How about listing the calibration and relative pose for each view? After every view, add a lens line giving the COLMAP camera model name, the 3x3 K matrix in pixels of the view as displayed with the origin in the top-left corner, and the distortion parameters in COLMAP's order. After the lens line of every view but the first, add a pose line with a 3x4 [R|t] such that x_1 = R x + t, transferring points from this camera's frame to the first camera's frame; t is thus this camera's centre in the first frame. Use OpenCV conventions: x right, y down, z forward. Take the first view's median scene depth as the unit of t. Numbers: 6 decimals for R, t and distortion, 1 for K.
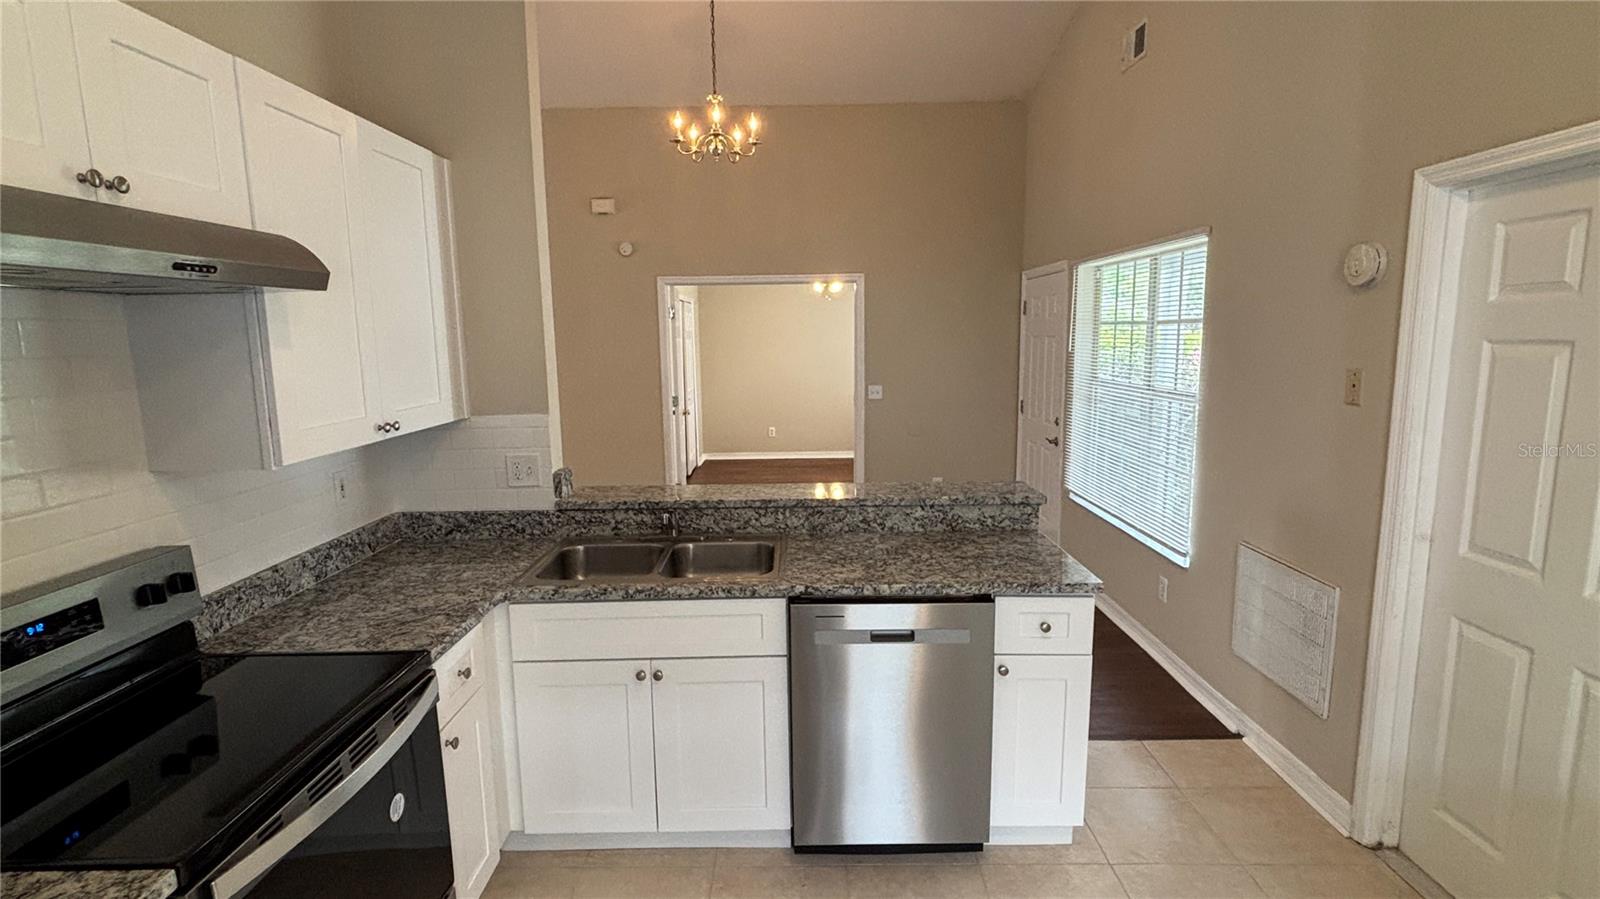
lens RADIAL K [[773.8, 0, 795.8], [0, 773.8, 448.3], [0, 0, 1]] dist [0.018943, 0.000060]
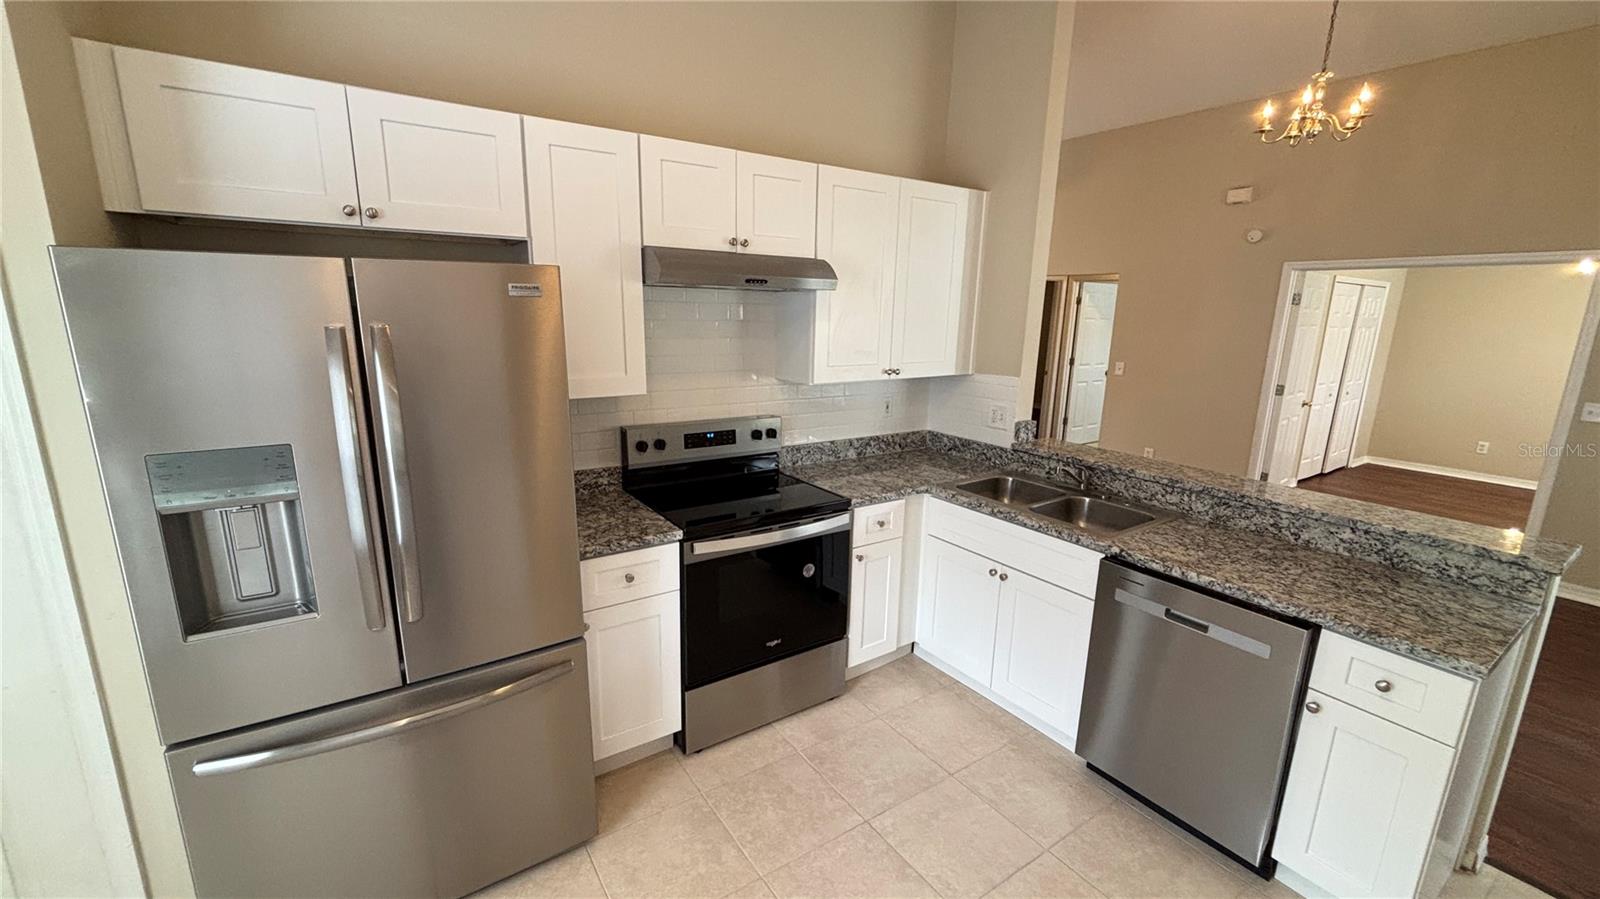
lens RADIAL K [[656.0, 0, 795.5], [0, 656.0, 453.3], [0, 0, 1]] dist [-0.000087, 0.000013]
pose [[0.567333, 0.208632, -0.796622, 0.430811], [-0.152354, 0.977267, 0.147439, -0.027314], [0.809272, 0.037721, 0.586221, 0.029419]]
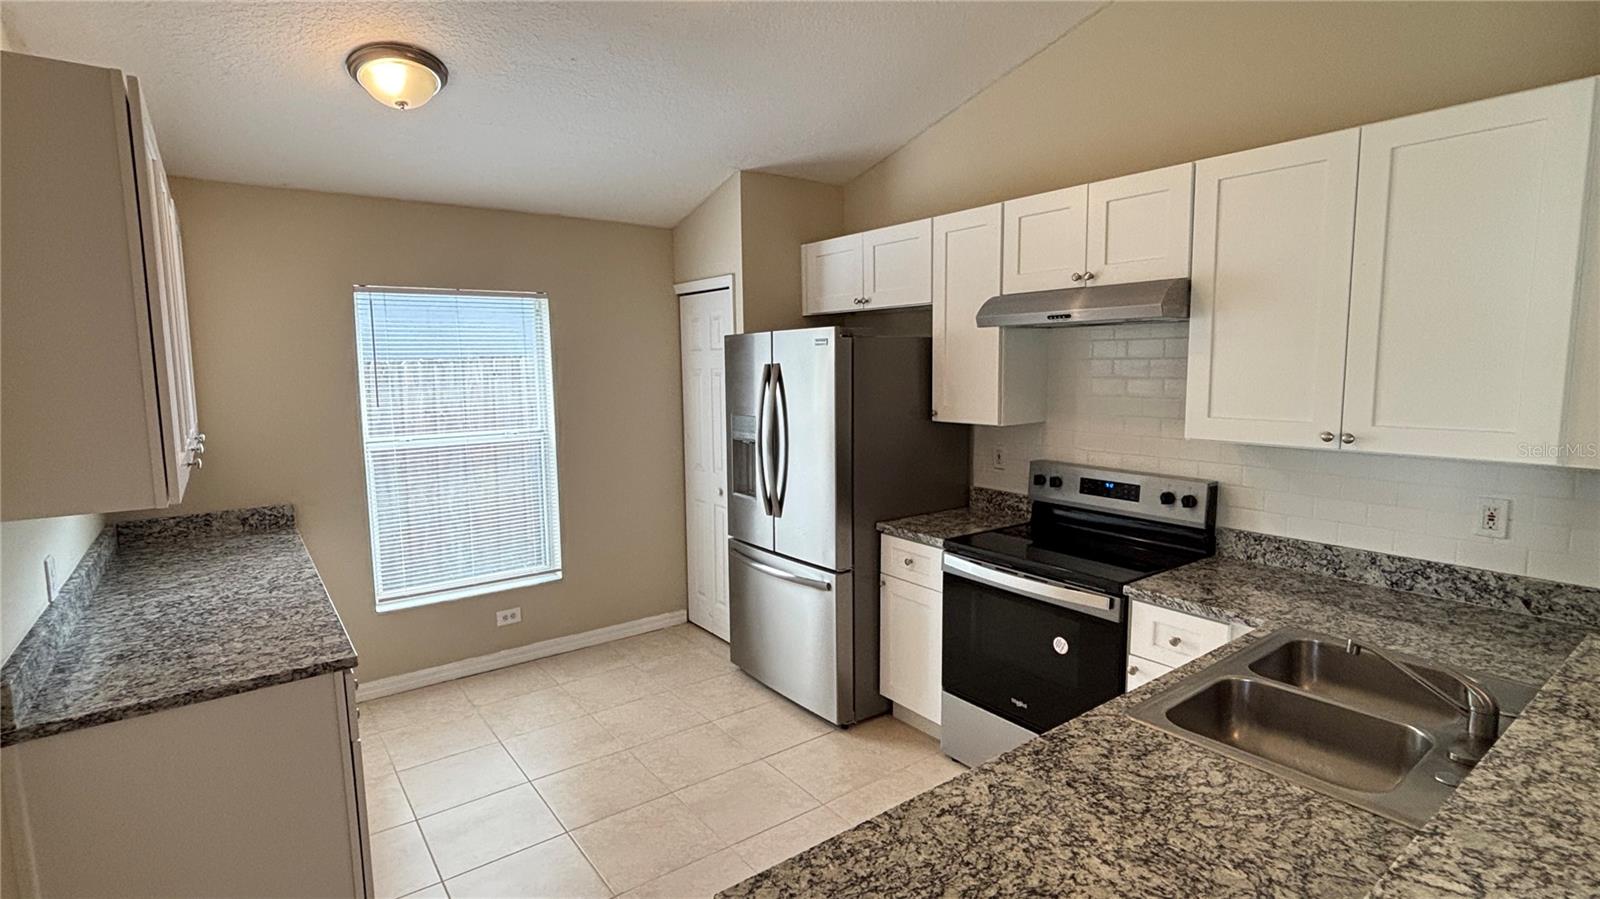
lens RADIAL K [[780.6, 0, 783.1], [0, 780.6, 451.5], [0, 0, 1]] dist [-0.005741, -0.000327]
pose [[-0.813860, 0.095104, -0.573226, 0.541072], [-0.059955, 0.967505, 0.245641, -0.183362], [0.577960, 0.234285, -0.781711, 1.188445]]
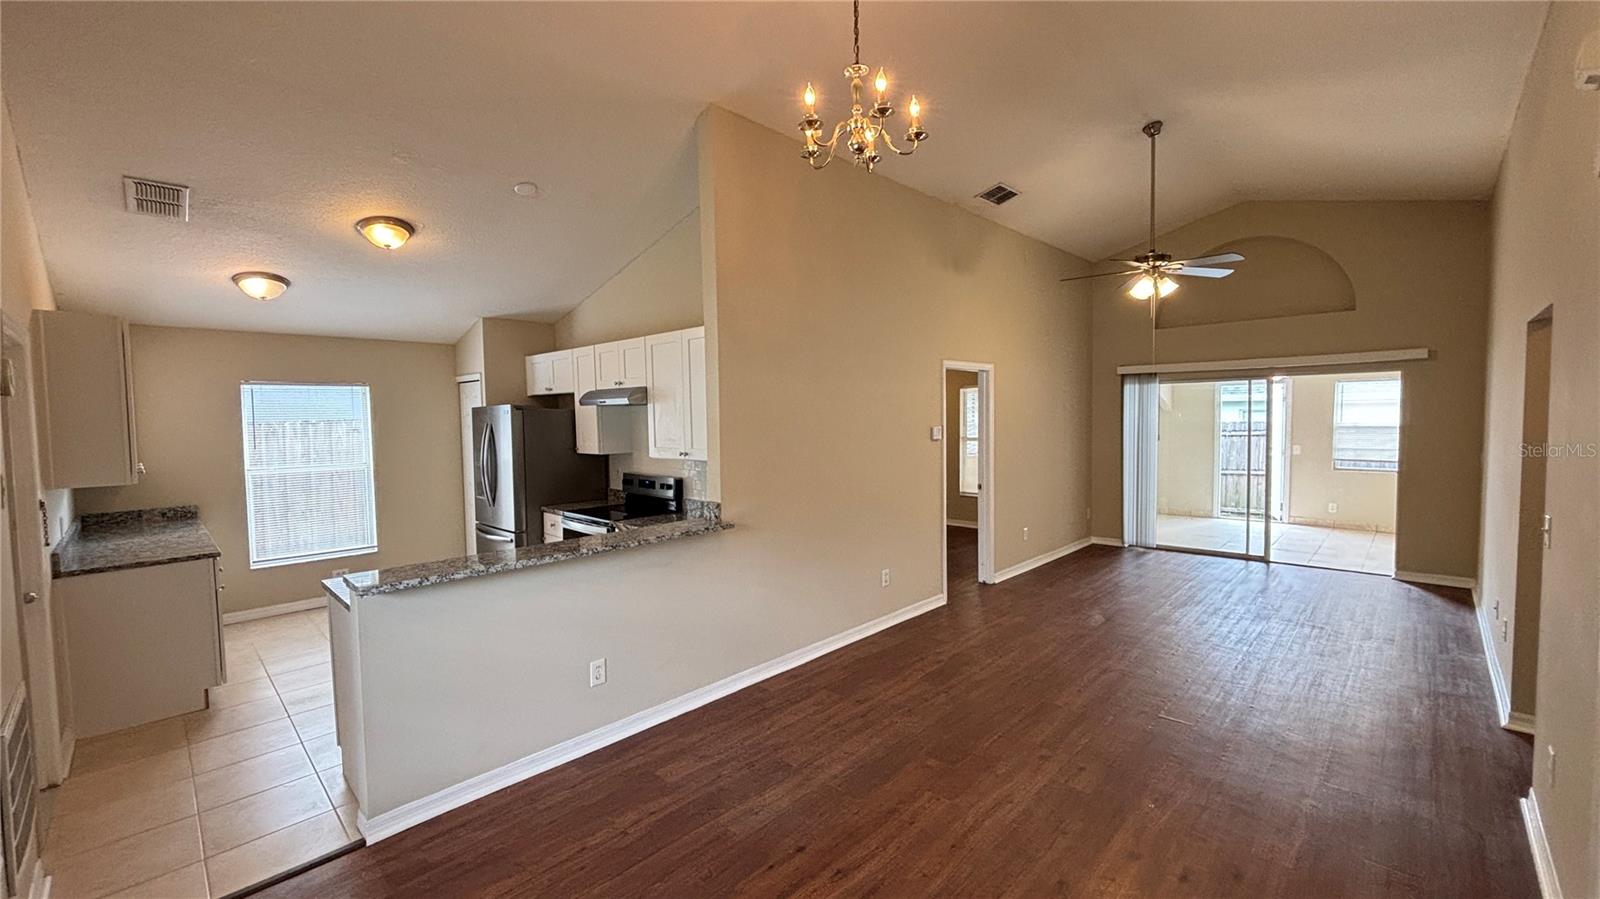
lens RADIAL K [[659.1, 0, 797.4], [0, 659.1, 444.7], [0, 0, 1]] dist [-0.000930, 0.000346]
pose [[-0.706916, 0.060507, -0.704705, 0.575027], [-0.077697, 0.983661, 0.162399, -0.359148], [0.703017, 0.169556, -0.690665, 2.296940]]
